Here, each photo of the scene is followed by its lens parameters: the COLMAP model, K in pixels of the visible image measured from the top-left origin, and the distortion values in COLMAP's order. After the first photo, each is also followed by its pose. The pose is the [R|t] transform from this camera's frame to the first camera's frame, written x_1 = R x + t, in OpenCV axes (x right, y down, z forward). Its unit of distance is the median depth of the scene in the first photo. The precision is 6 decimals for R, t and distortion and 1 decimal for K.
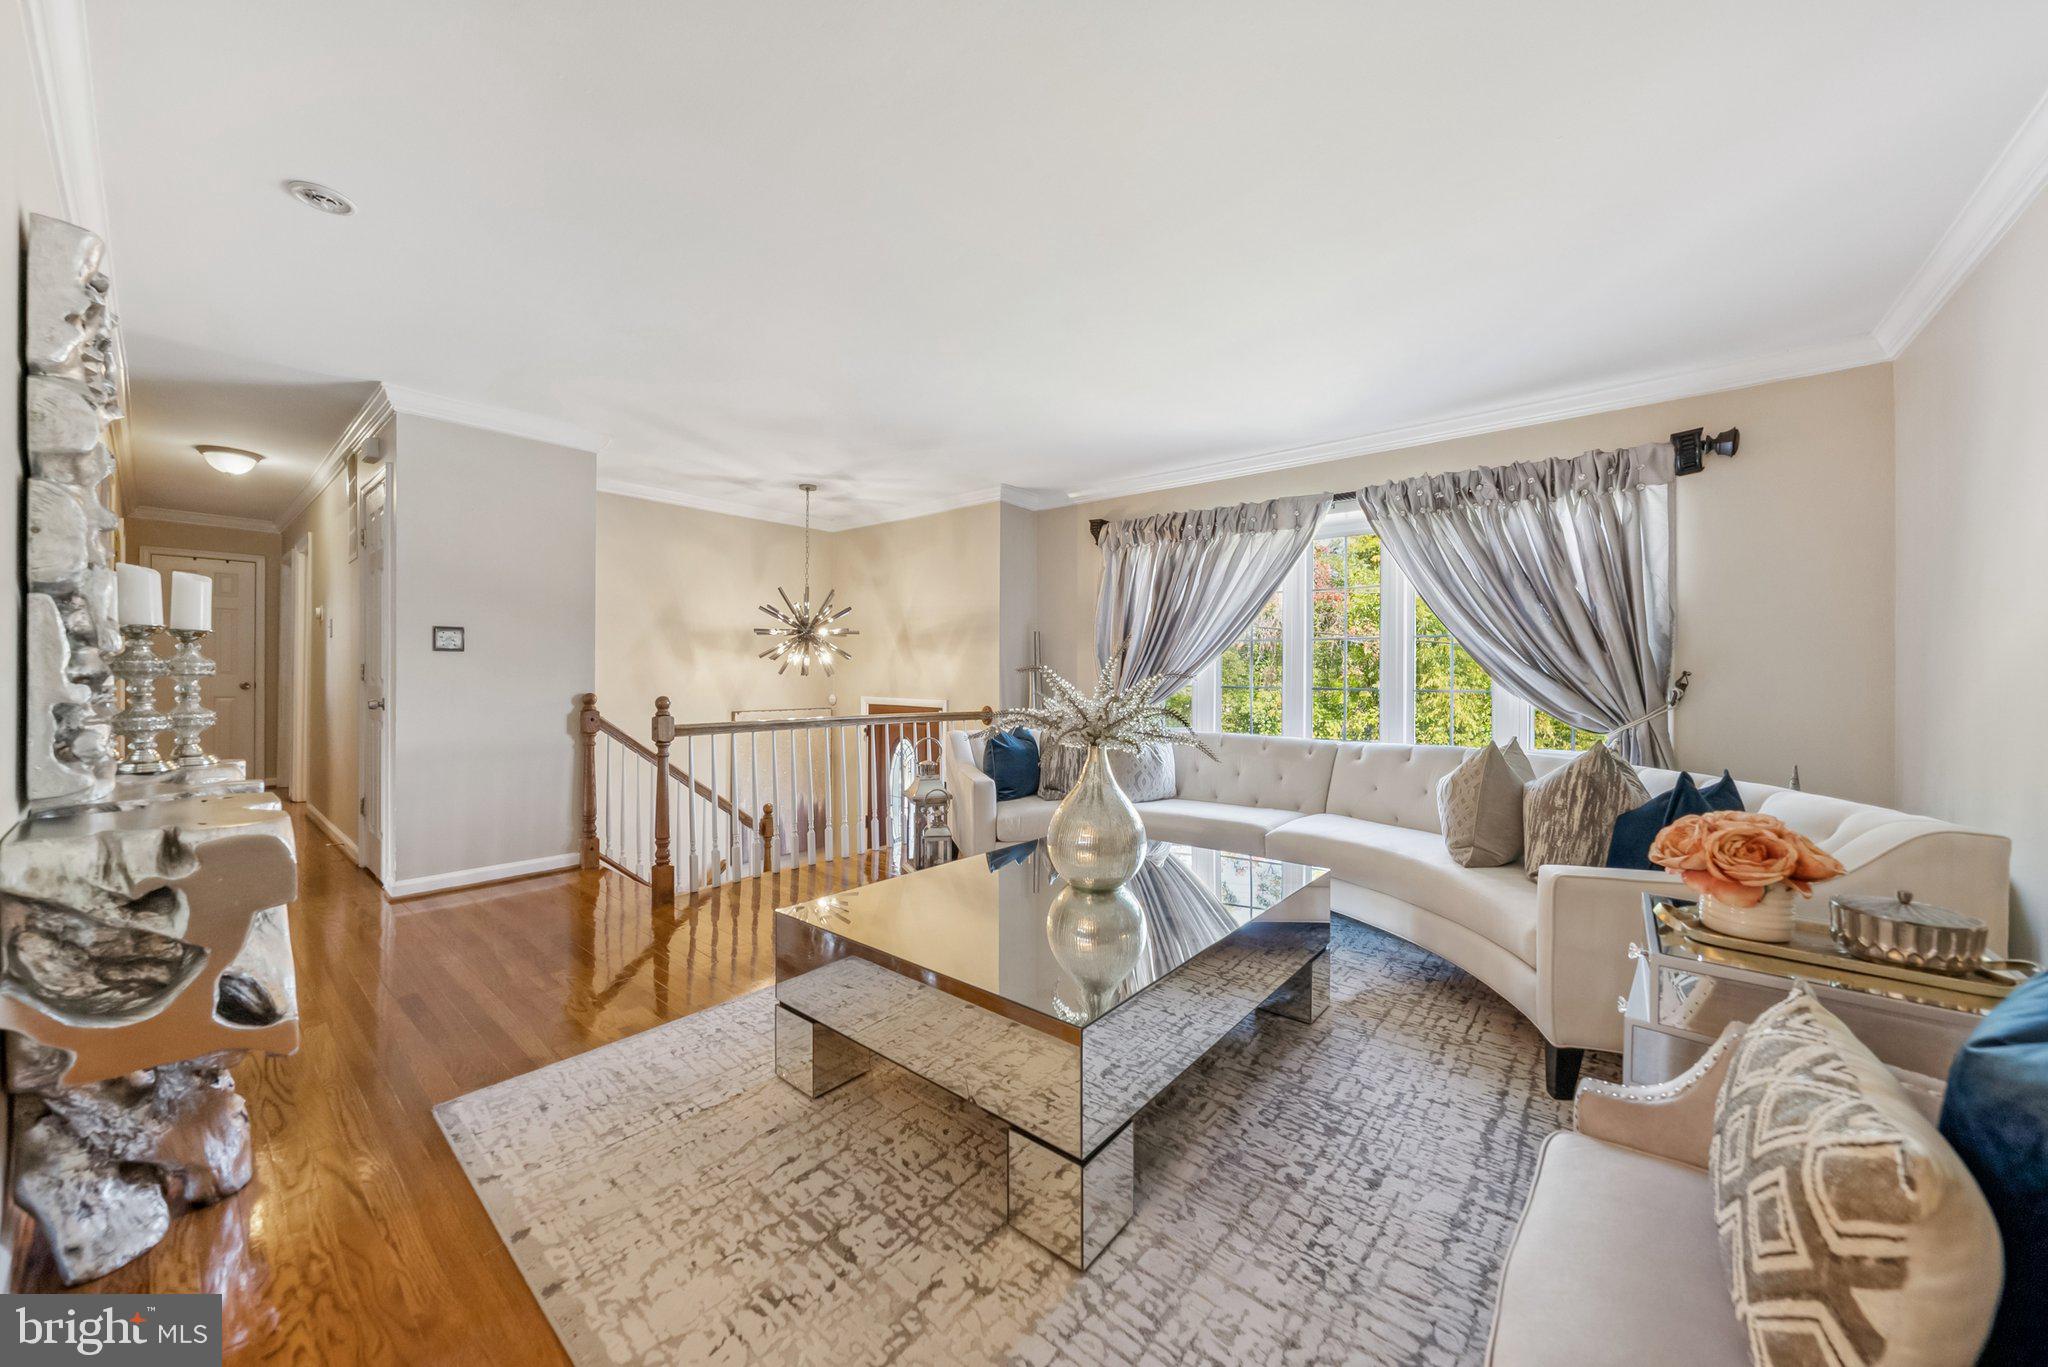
lens RADIAL K [[736.6, 0, 1017.8], [0, 736.6, 670.6], [0, 0, 1]] dist [-0.000749, -0.000080]
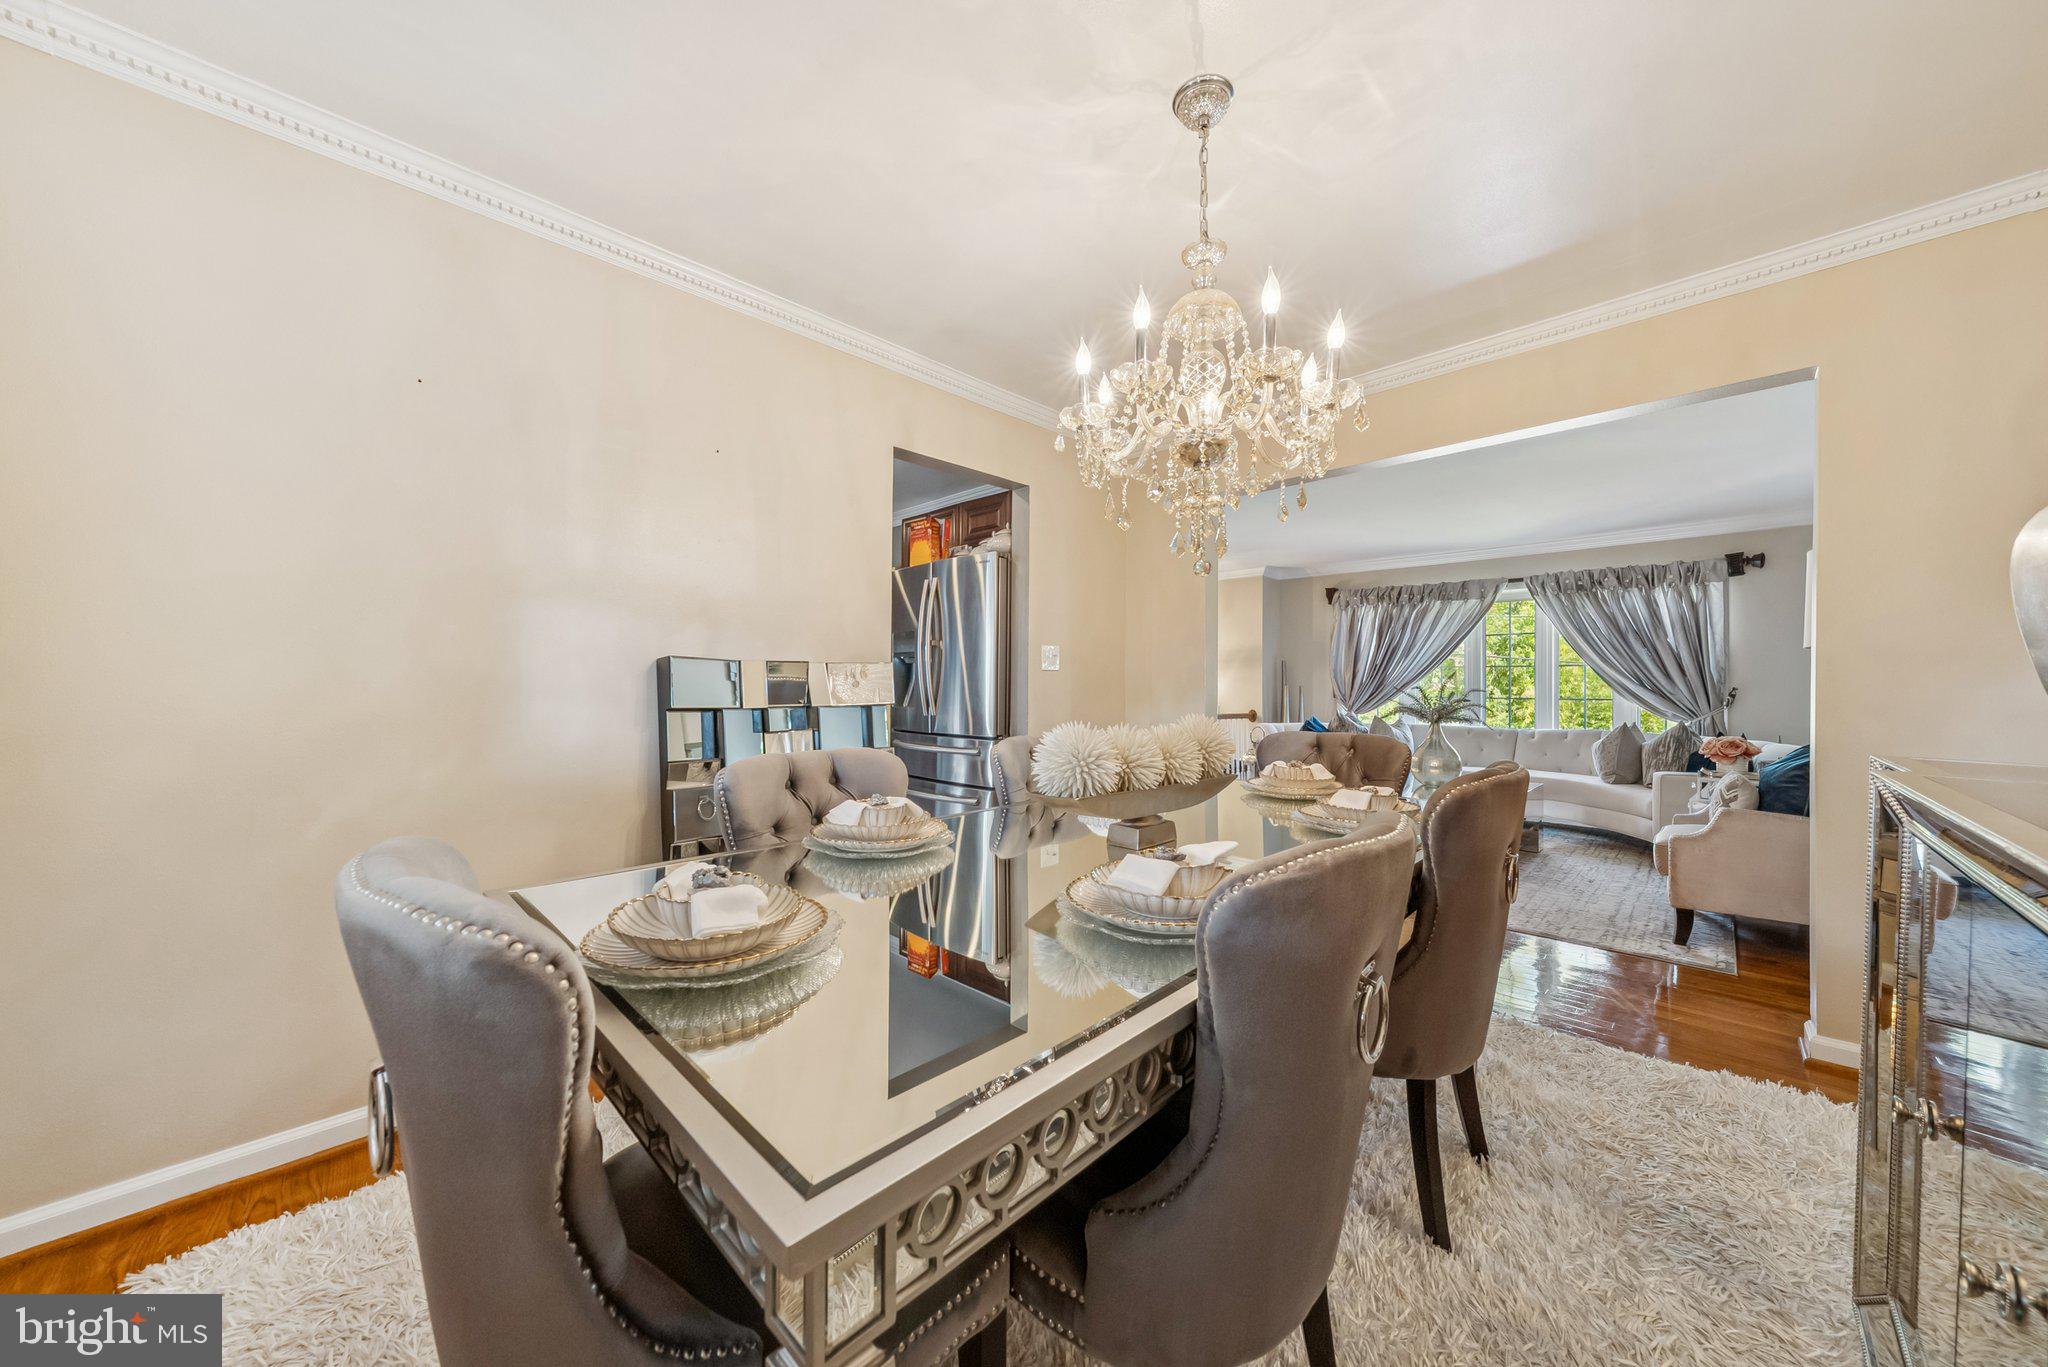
lens RADIAL K [[708.7, 0, 1024.0], [0, 708.7, 683.5], [0, 0, 1]] dist [-0.000334, -0.000008]
pose [[0.996628, -0.001807, -0.082033, -0.647173], [0.001762, 0.999998, -0.000616, -0.010907], [0.082034, 0.000469, 0.996629, -0.827535]]
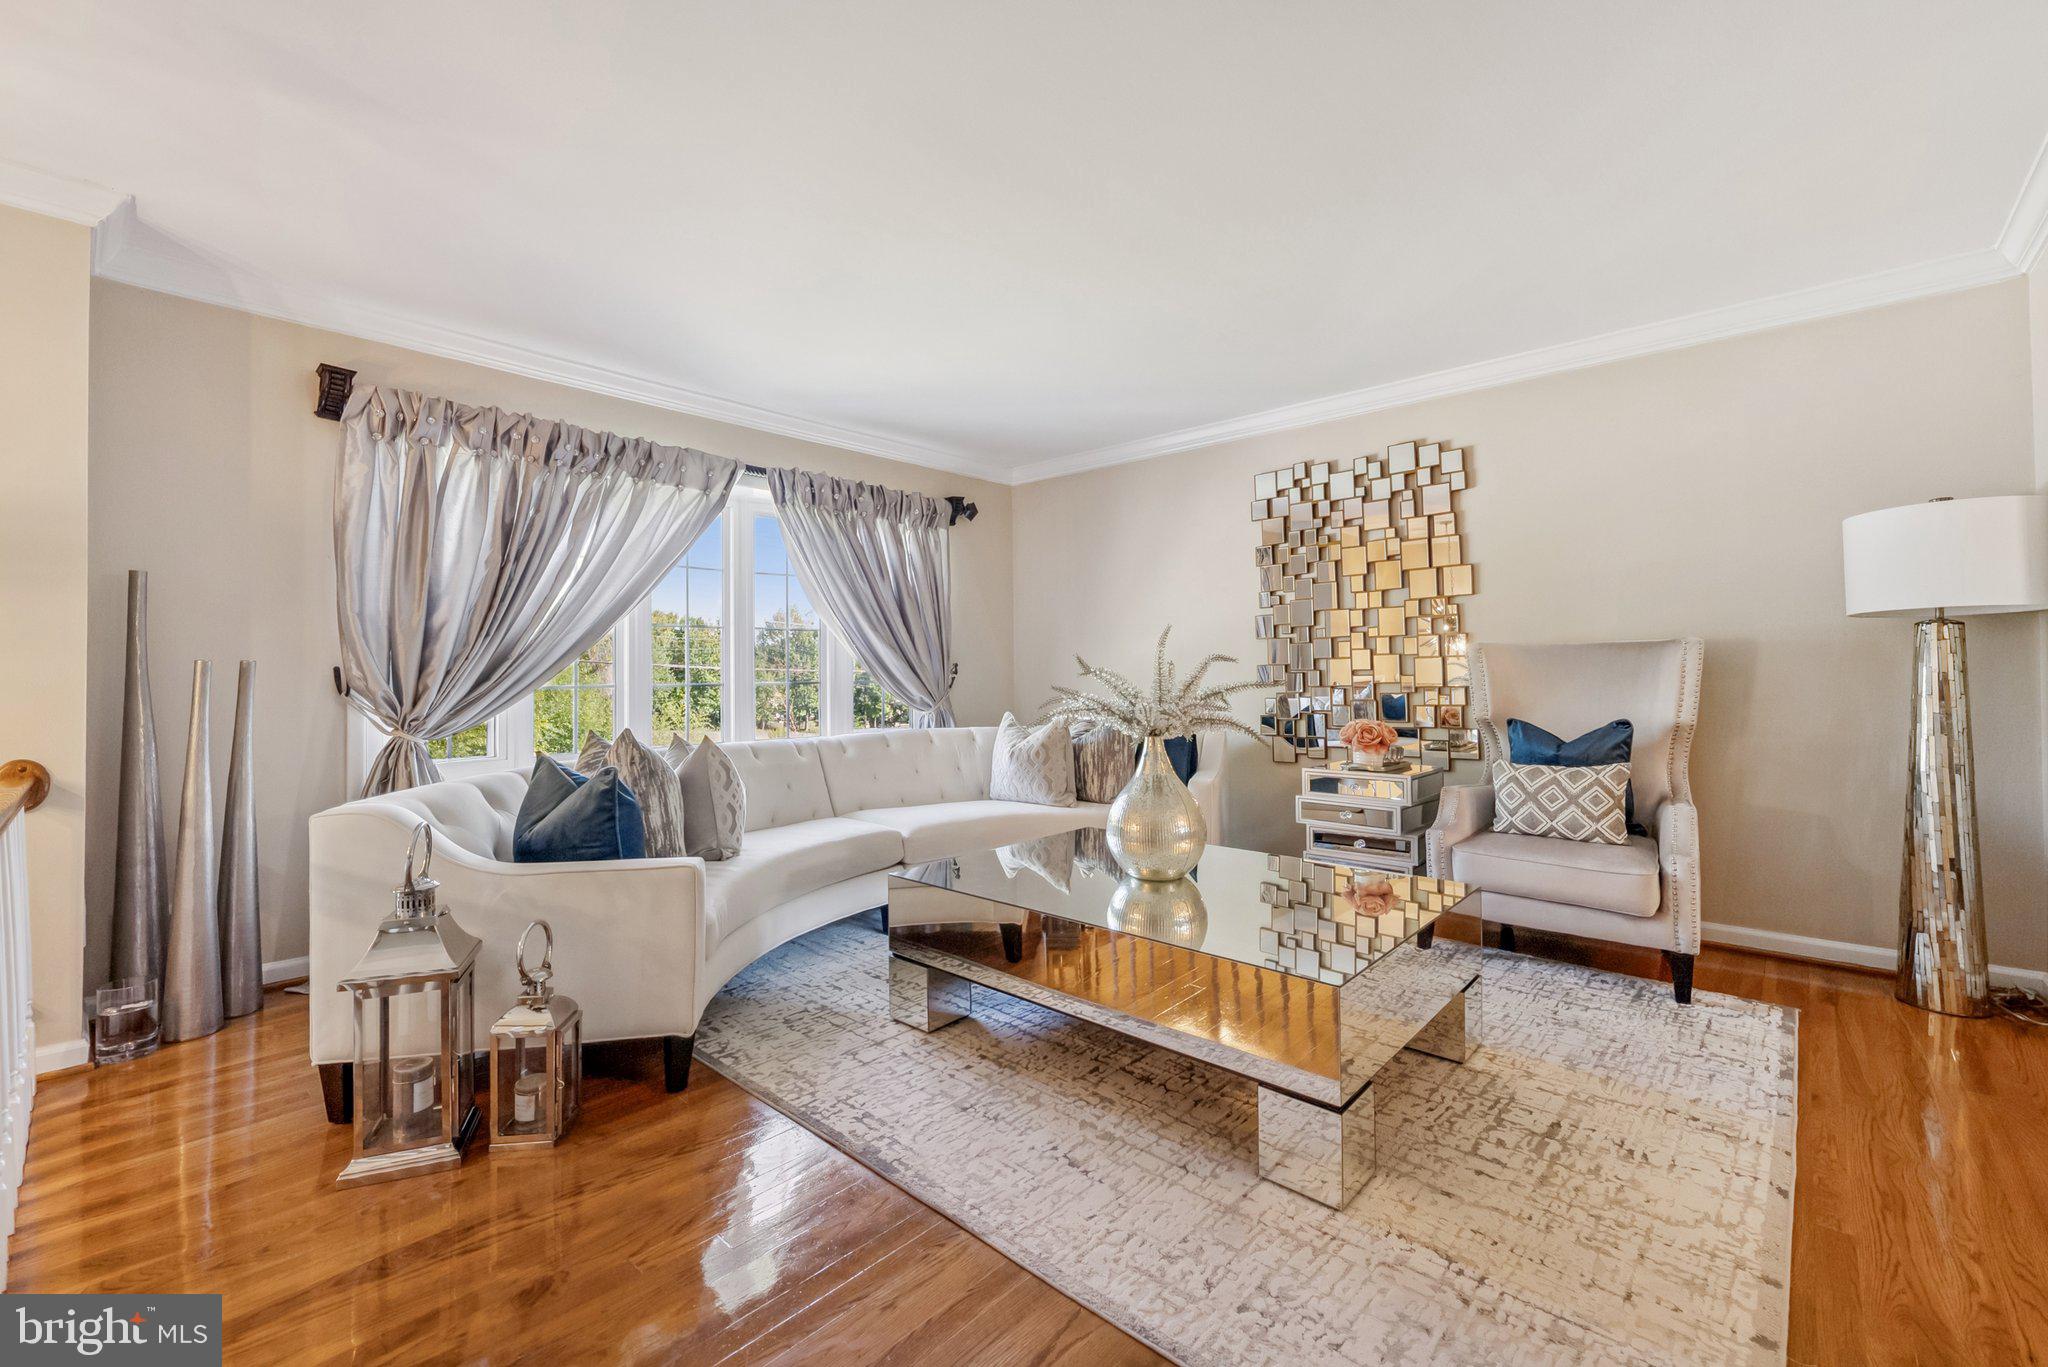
lens RADIAL K [[846.3, 0, 1020.4], [0, 846.3, 644.2], [0, 0, 1]] dist [-0.002127, 0.003749]
pose [[0.037715, 0.016048, 0.999160, -0.736135], [-0.003653, 0.999867, -0.015921, -0.006596], [-0.999282, -0.003050, 0.037769, 0.790048]]
